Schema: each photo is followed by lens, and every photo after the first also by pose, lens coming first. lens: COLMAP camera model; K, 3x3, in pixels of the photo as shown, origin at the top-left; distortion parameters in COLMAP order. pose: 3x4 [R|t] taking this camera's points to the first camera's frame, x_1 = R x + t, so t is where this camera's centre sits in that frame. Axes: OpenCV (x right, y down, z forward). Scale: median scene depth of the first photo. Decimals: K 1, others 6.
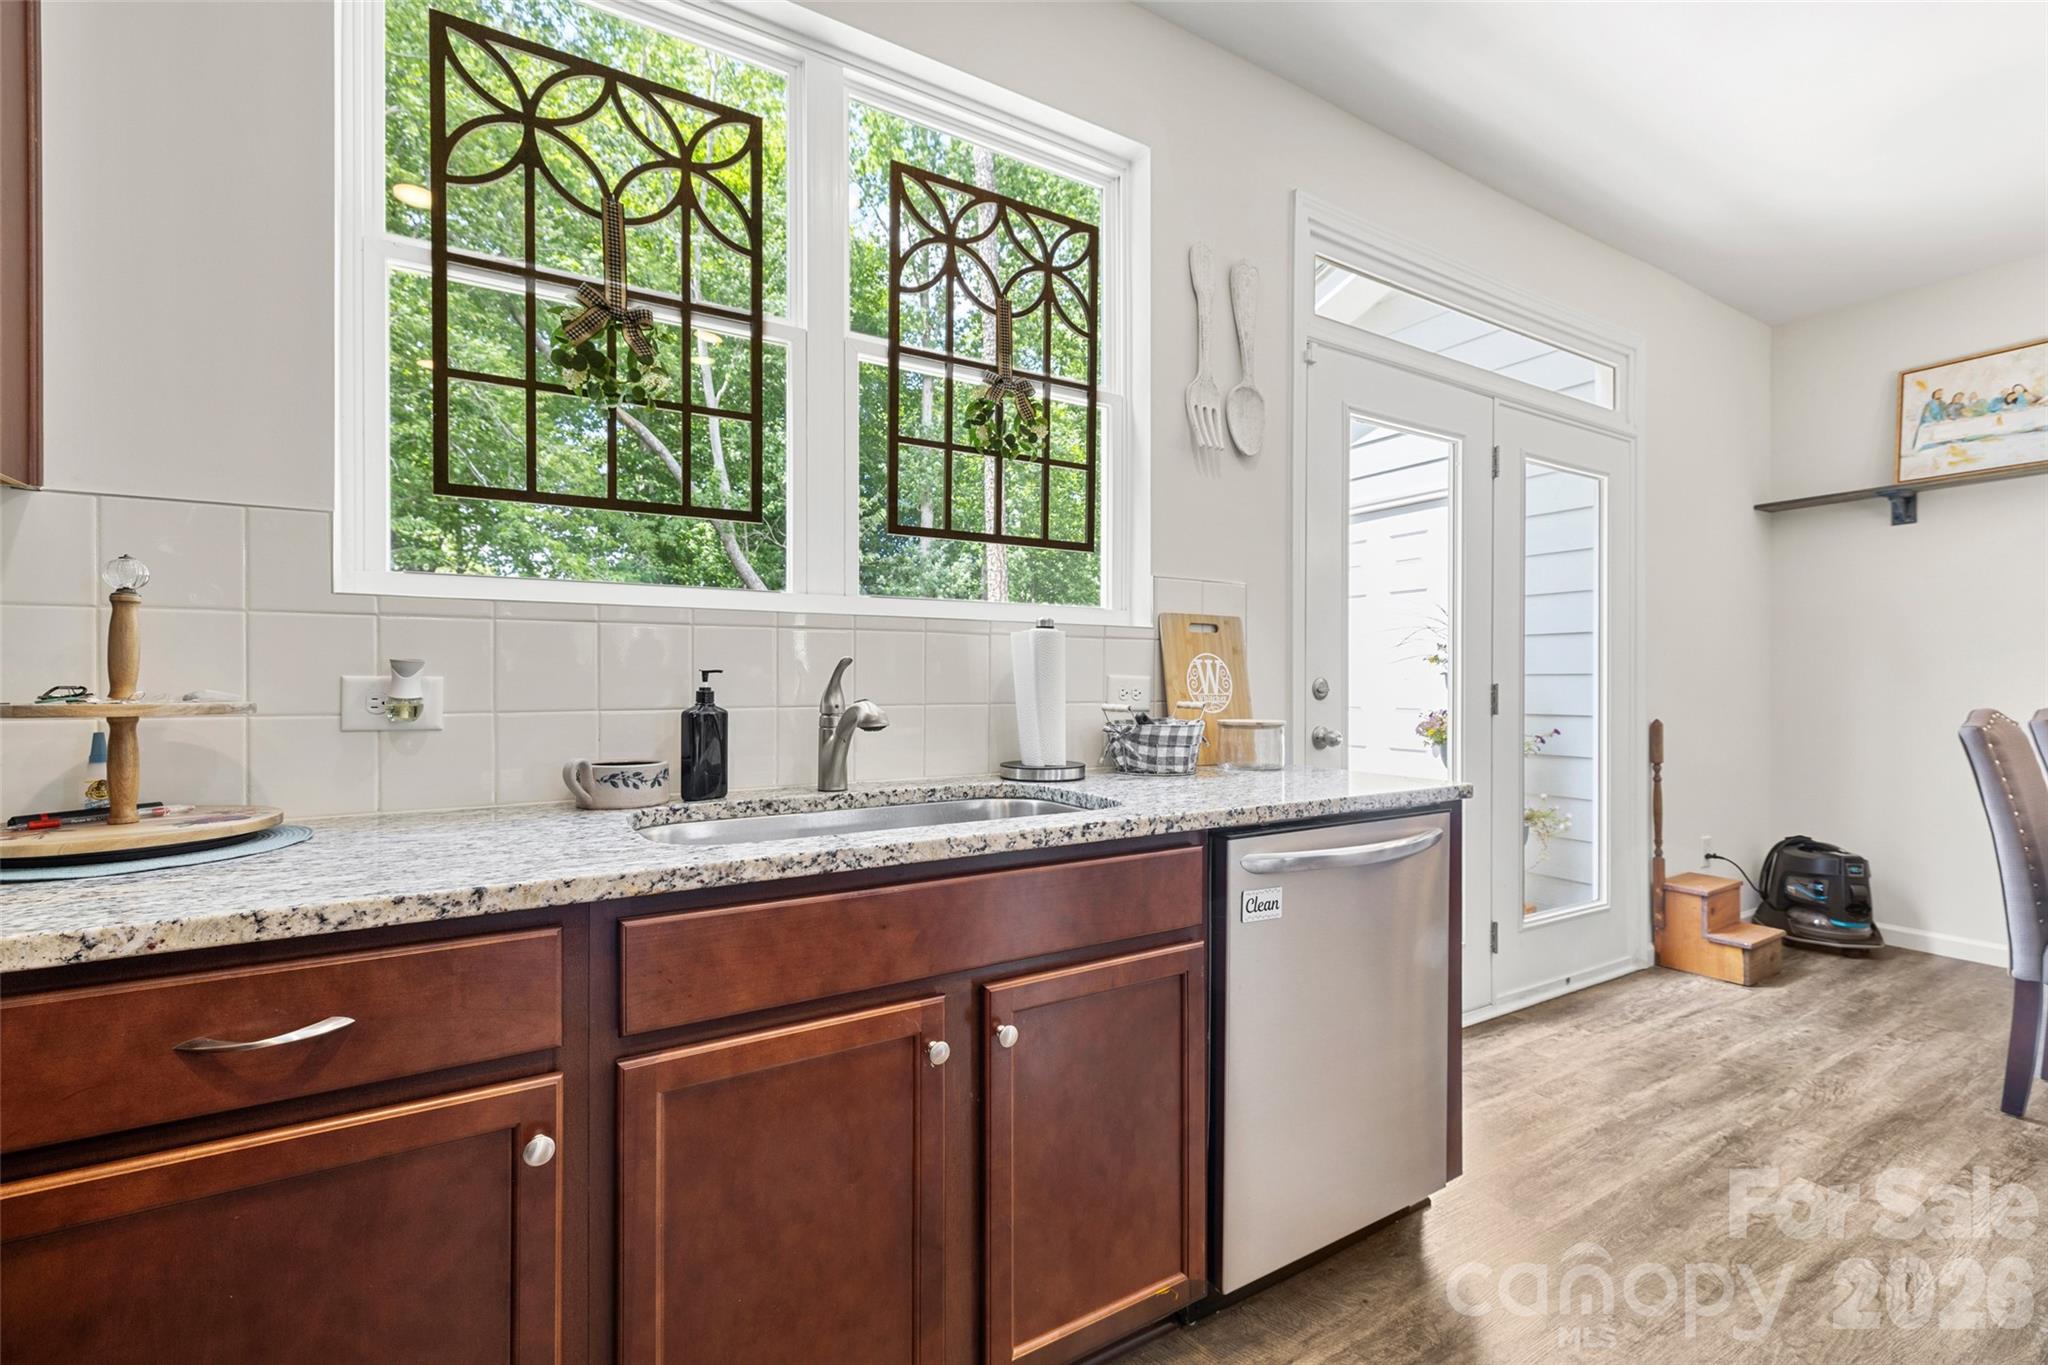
lens RADIAL K [[874.1, 0, 1028.2], [0, 874.1, 676.4], [0, 0, 1]] dist [0.000940, 0.000336]
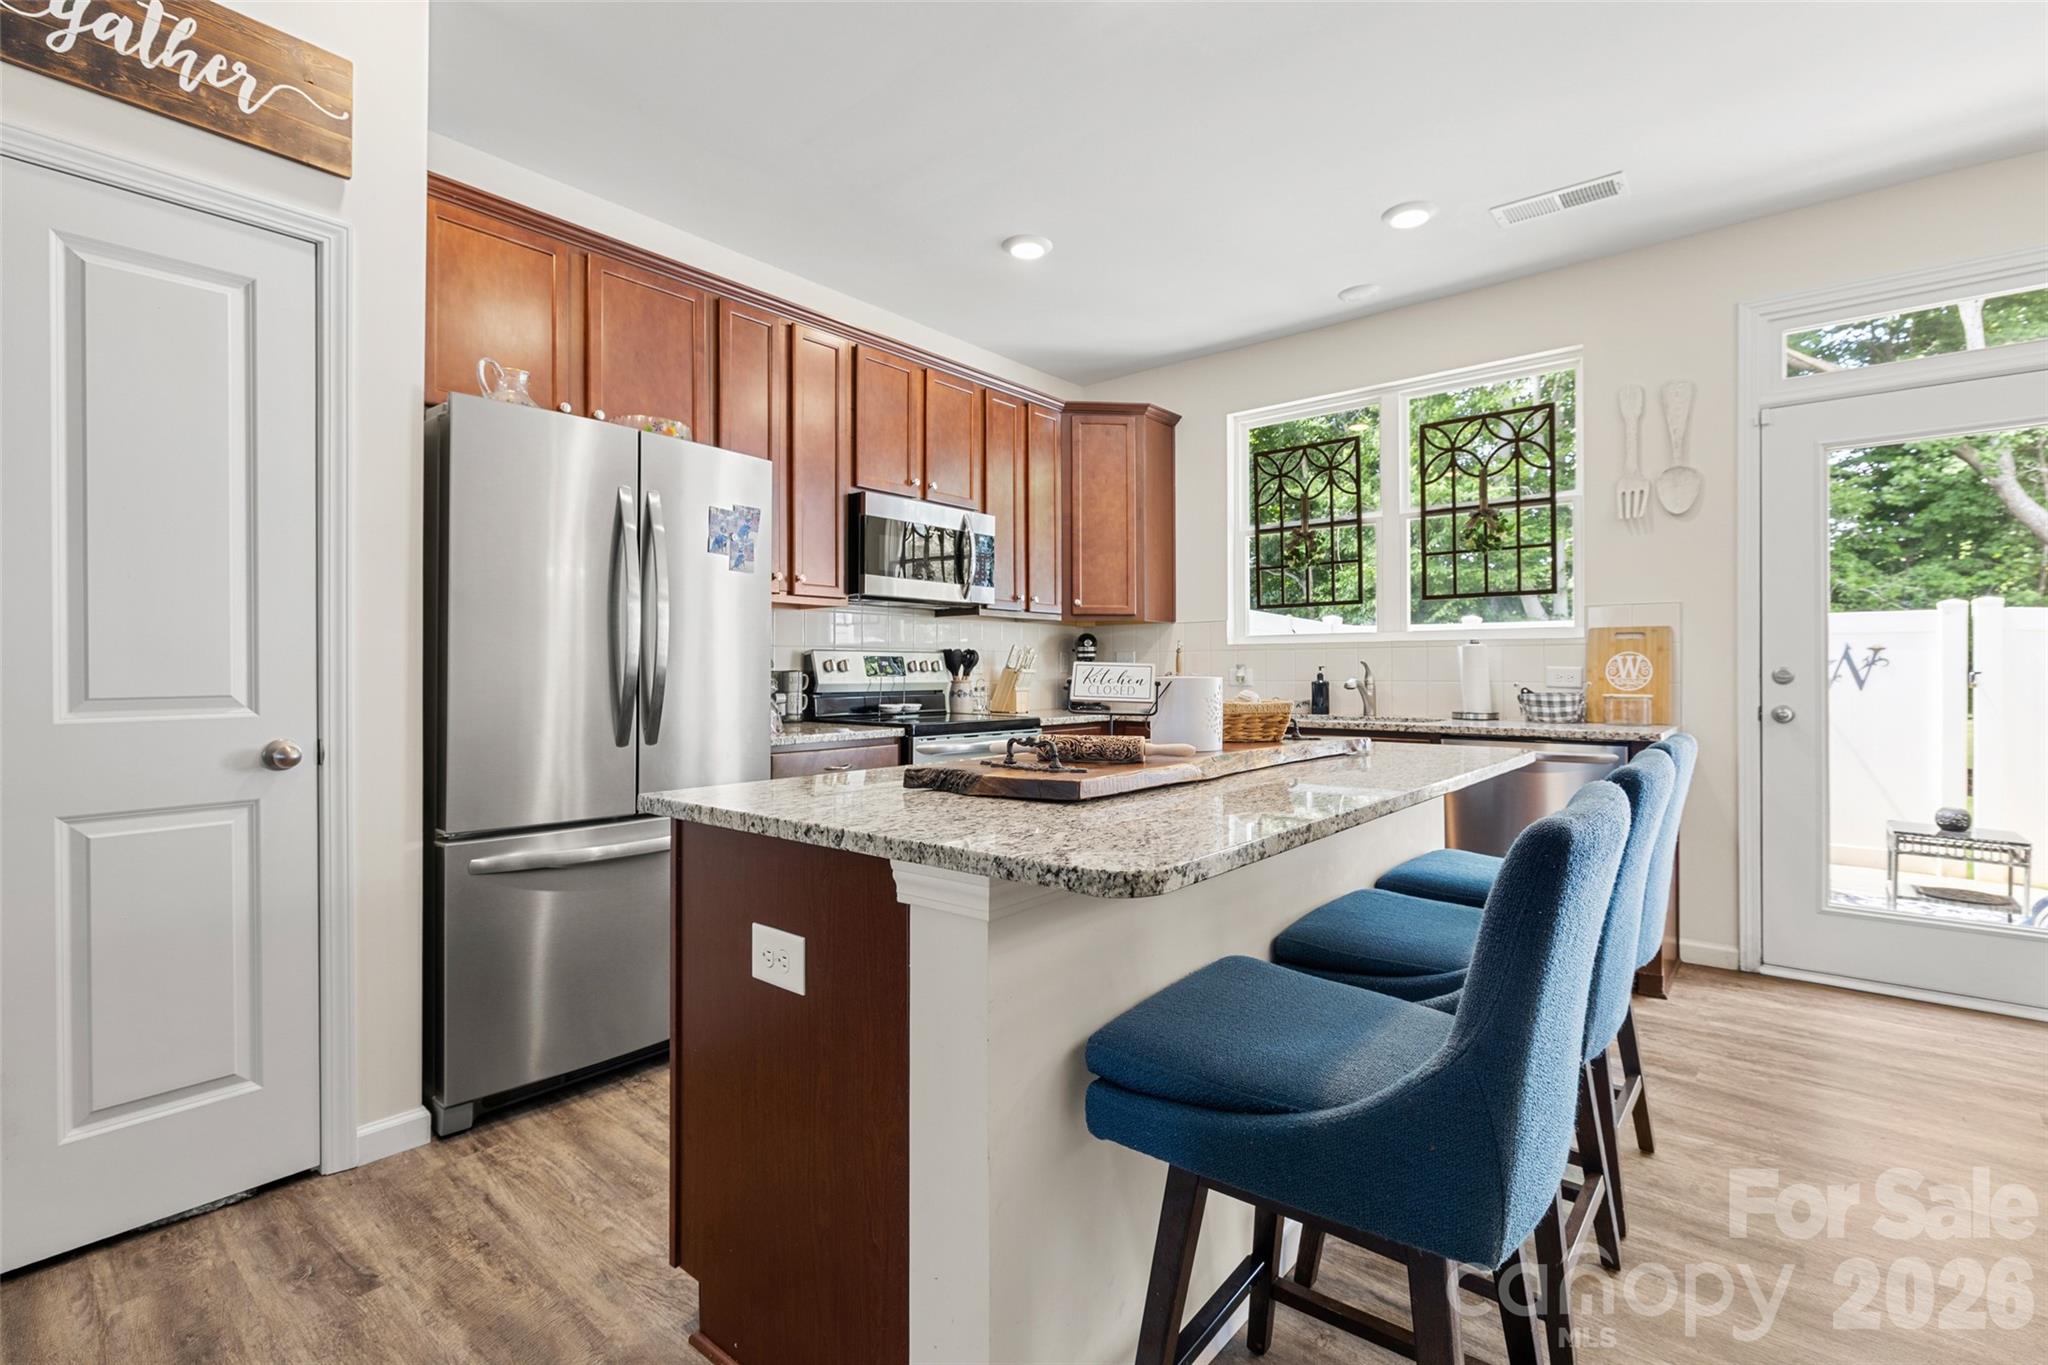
lens RADIAL K [[923.1, 0, 1052.4], [0, 923.1, 666.1], [0, 0, 1]] dist [-0.005260, 0.001624]
pose [[0.346120, -0.006390, -0.938169, 1.562229], [0.006490, 0.999969, -0.004417, -0.001170], [0.938168, -0.004560, 0.346151, -0.587735]]
